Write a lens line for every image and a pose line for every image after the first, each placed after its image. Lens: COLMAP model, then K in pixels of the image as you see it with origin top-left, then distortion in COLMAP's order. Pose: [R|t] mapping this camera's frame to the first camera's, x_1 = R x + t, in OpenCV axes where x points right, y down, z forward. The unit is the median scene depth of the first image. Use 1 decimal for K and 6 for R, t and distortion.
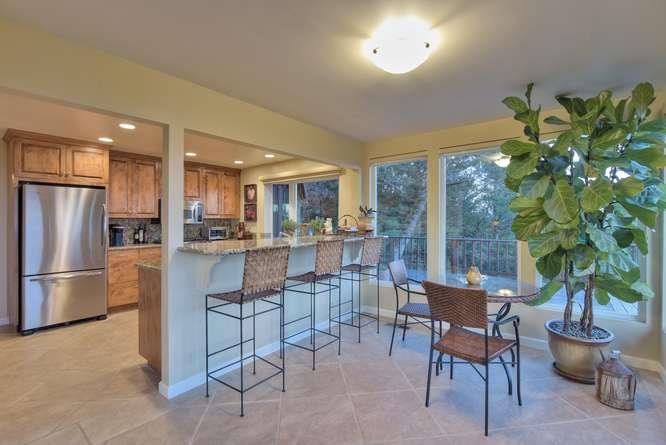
lens RADIAL K [[302.2, 0, 333.0], [0, 302.2, 222.5], [0, 0, 1]] dist [-0.024972, -0.000125]
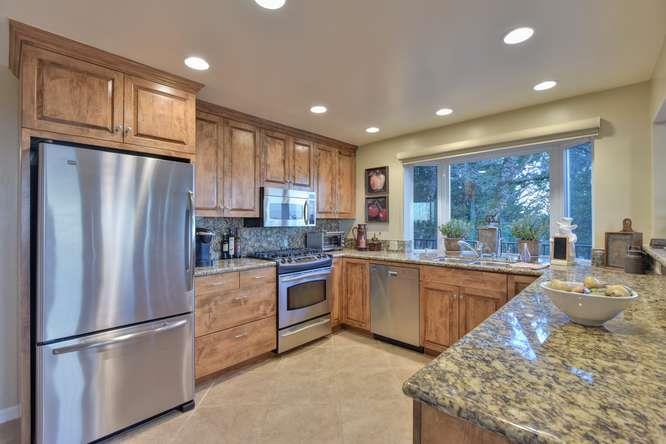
lens RADIAL K [[302.2, 0, 333.0], [0, 302.2, 222.0], [0, 0, 1]] dist [-0.024972, -0.000125]
pose [[0.996013, -0.003948, -0.089119, -0.424047], [0.003167, 0.999955, -0.008903, 0.000351], [0.089150, 0.008585, 0.995981, 0.445033]]
